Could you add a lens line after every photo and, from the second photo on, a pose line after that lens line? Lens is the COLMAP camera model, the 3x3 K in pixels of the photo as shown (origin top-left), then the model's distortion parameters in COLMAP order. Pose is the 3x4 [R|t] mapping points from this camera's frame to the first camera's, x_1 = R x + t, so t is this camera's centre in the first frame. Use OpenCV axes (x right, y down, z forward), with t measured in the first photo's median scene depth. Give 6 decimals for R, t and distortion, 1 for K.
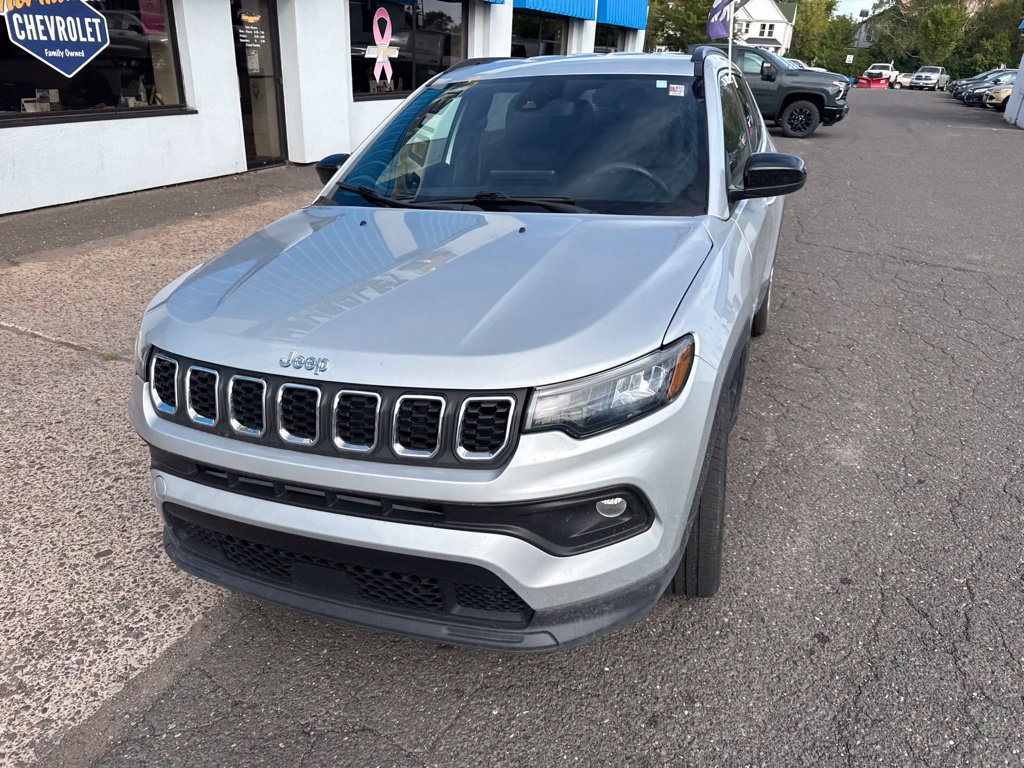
lens RADIAL K [[719.2, 0, 516.0], [0, 719.2, 389.7], [0, 0, 1]] dist [0.025706, -0.028609]
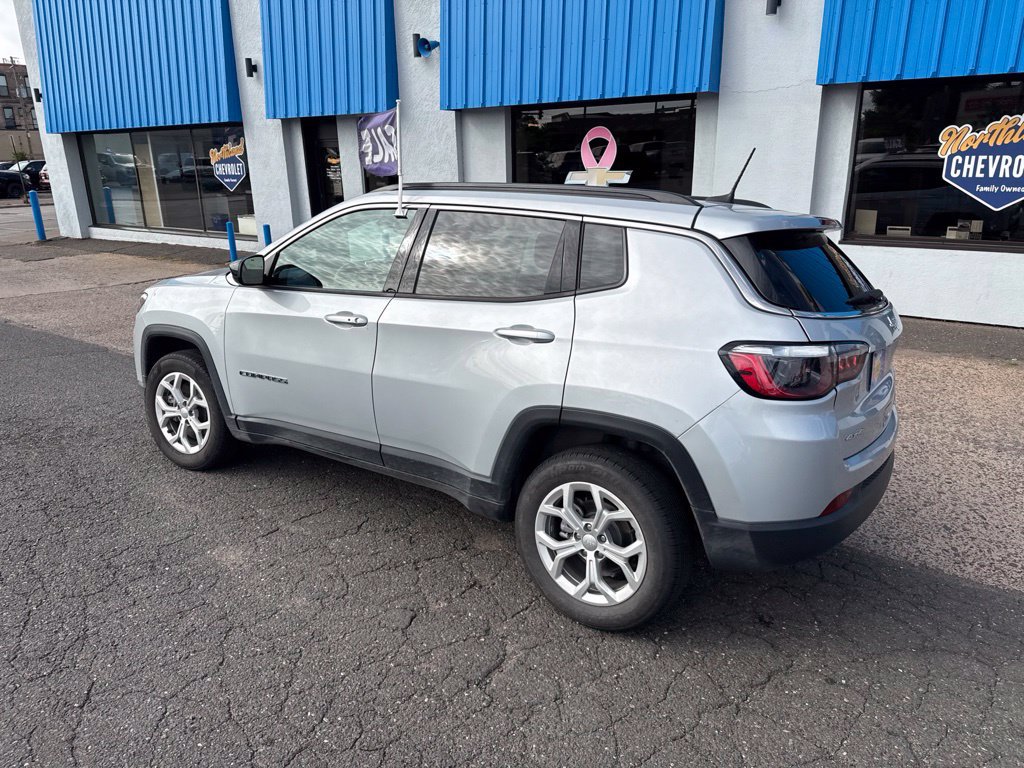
lens RADIAL K [[719.2, 0, 514.5], [0, 719.2, 375.8], [0, 0, 1]] dist [0.025706, -0.028609]
pose [[-0.226347, 0.242580, -0.943357, 1.312920], [-0.410643, 0.854453, 0.318248, -0.637525], [0.883255, 0.459417, -0.093789, 1.376115]]
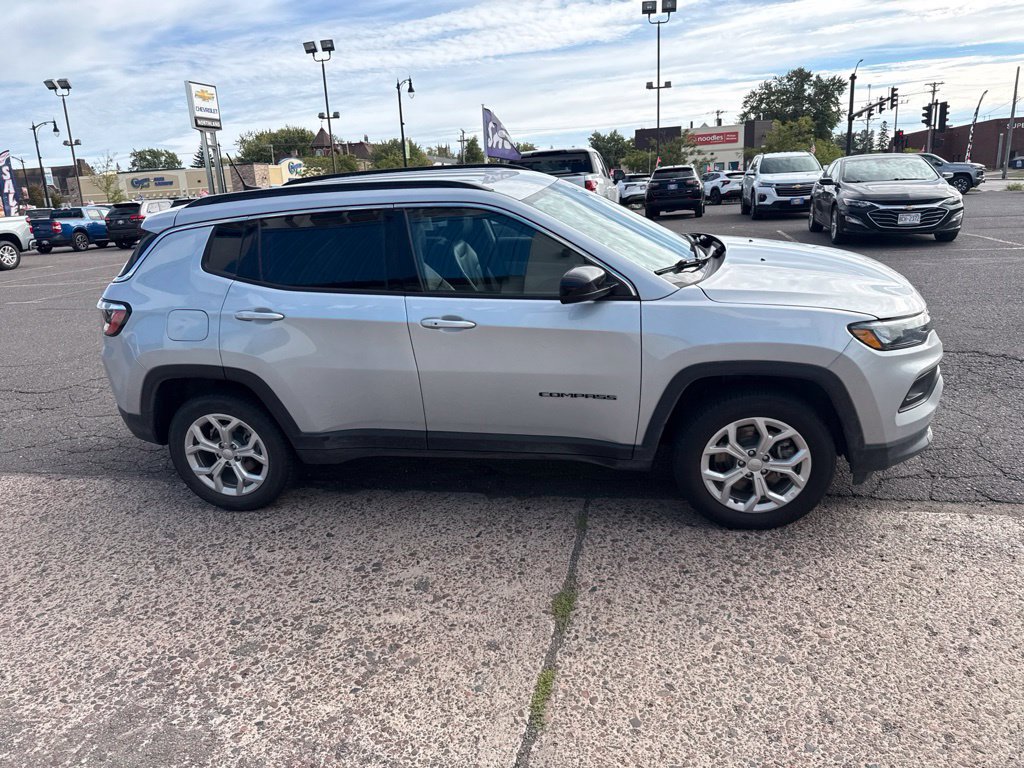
lens RADIAL K [[719.2, 0, 516.5], [0, 719.2, 385.5], [0, 0, 1]] dist [0.025706, -0.028609]
pose [[-0.174084, -0.295655, 0.939299, -1.219692], [0.462582, 0.817516, 0.343054, -0.580312], [-0.869317, 0.494223, -0.005552, 1.188064]]
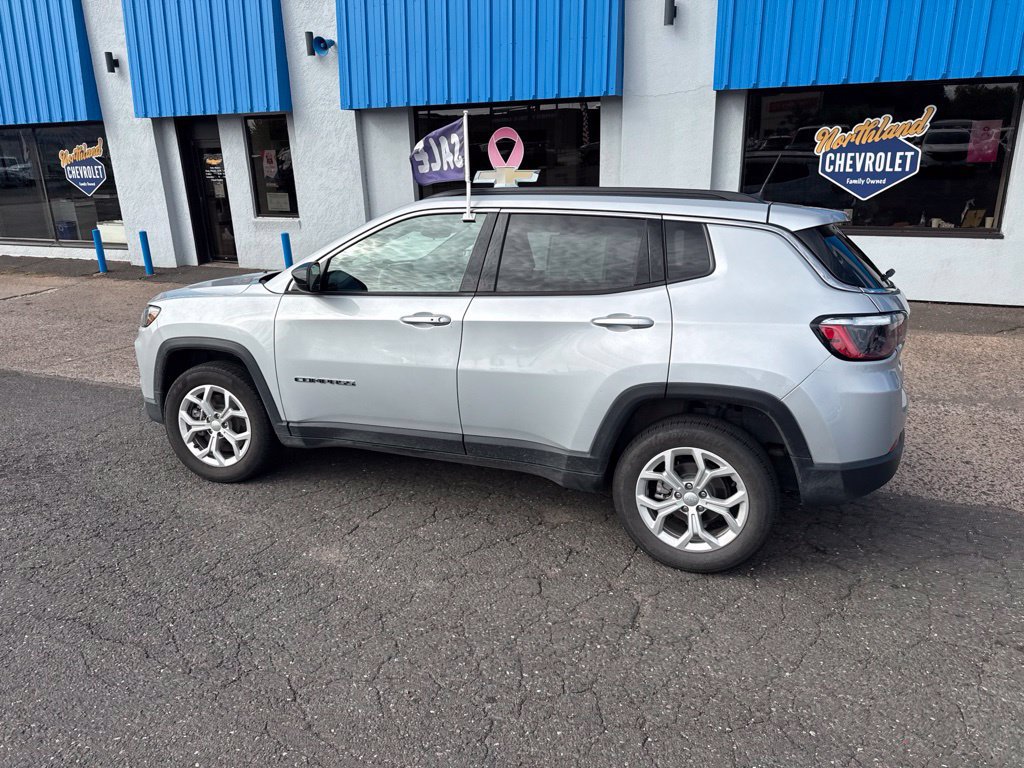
lens RADIAL K [[719.2, 0, 513.2], [0, 719.2, 380.9], [0, 0, 1]] dist [0.025706, -0.028609]
pose [[-0.009272, 0.261860, -0.965061, 1.449742], [-0.405648, 0.881140, 0.242986, -0.512877], [0.913982, 0.393728, 0.098054, 1.075123]]
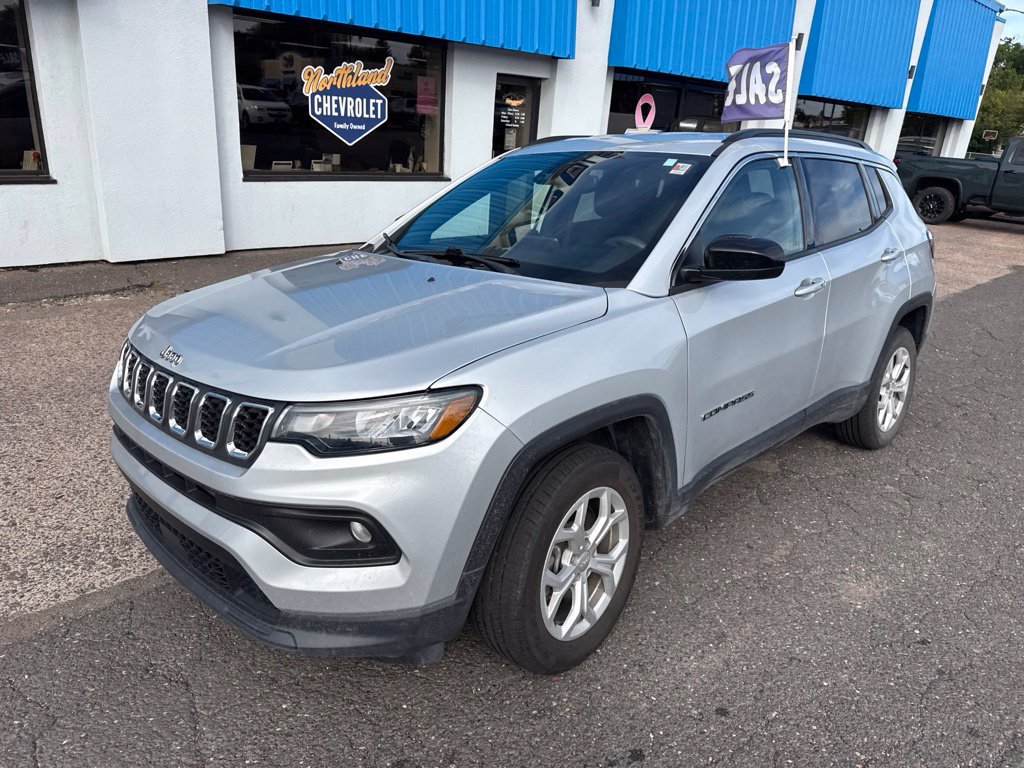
lens RADIAL K [[719.2, 0, 516.3], [0, 719.2, 389.1], [0, 0, 1]] dist [0.025706, -0.028609]
pose [[0.913690, 0.159603, -0.373762, 0.385165], [-0.196273, 0.978592, -0.061928, -0.011884], [0.355876, 0.129942, 0.925455, 0.038427]]
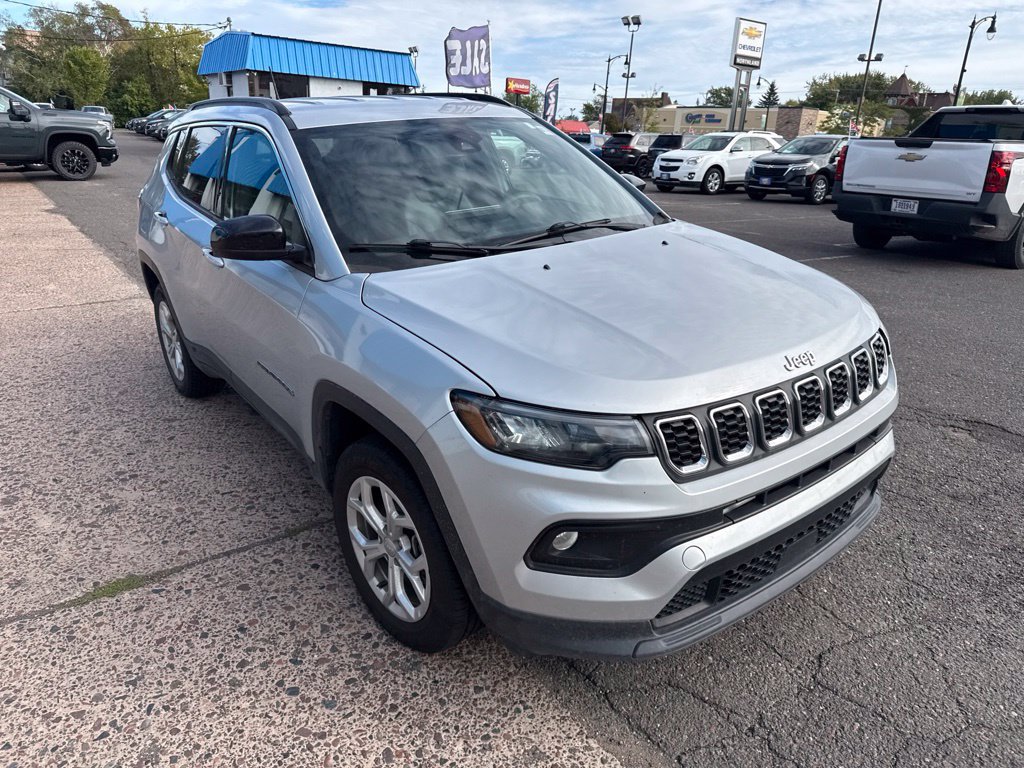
lens RADIAL K [[719.2, 0, 513.8], [0, 719.2, 383.1], [0, 0, 1]] dist [0.025706, -0.028609]
pose [[0.524651, -0.296335, 0.798077, -0.788936], [0.339626, 0.932487, 0.122974, -0.162275], [-0.780638, 0.206529, 0.589873, 0.368572]]
